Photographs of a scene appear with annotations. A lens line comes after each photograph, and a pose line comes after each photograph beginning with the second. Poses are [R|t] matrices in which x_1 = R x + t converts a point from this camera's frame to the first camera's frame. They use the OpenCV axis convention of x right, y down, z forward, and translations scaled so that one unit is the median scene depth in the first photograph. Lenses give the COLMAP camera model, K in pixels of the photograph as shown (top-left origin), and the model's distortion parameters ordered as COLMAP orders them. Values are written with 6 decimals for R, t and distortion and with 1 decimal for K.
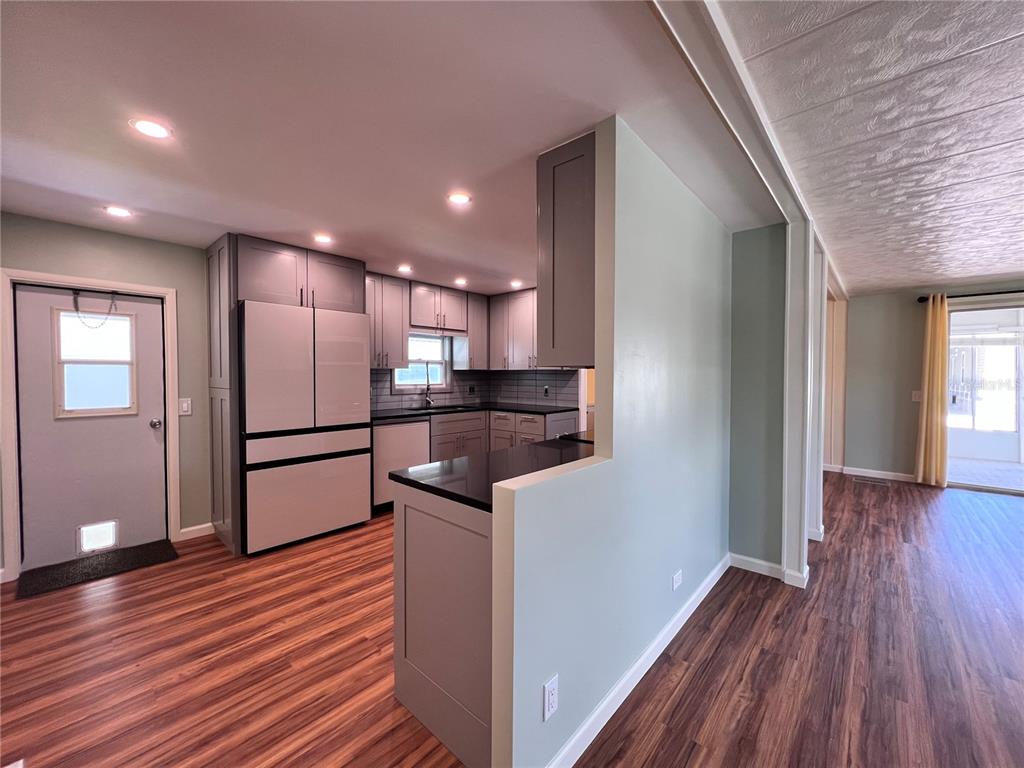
lens RADIAL K [[409.3, 0, 514.5], [0, 409.3, 383.4], [0, 0, 1]] dist [-0.002217, -0.000437]
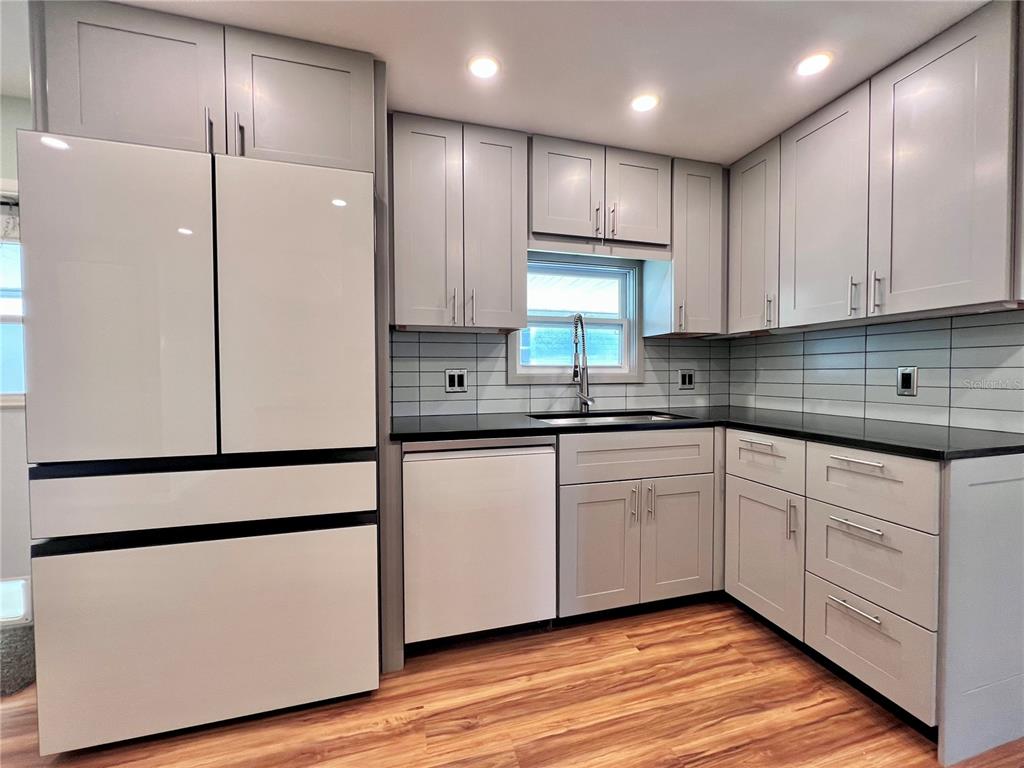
lens RADIAL K [[409.3, 0, 513.8], [0, 409.3, 383.6], [0, 0, 1]] dist [-0.002217, -0.000437]
pose [[0.844181, 0.008508, -0.535991, -0.031042], [-0.007260, 0.999964, 0.004438, 0.034132], [0.536010, 0.000145, 0.844212, 0.818617]]
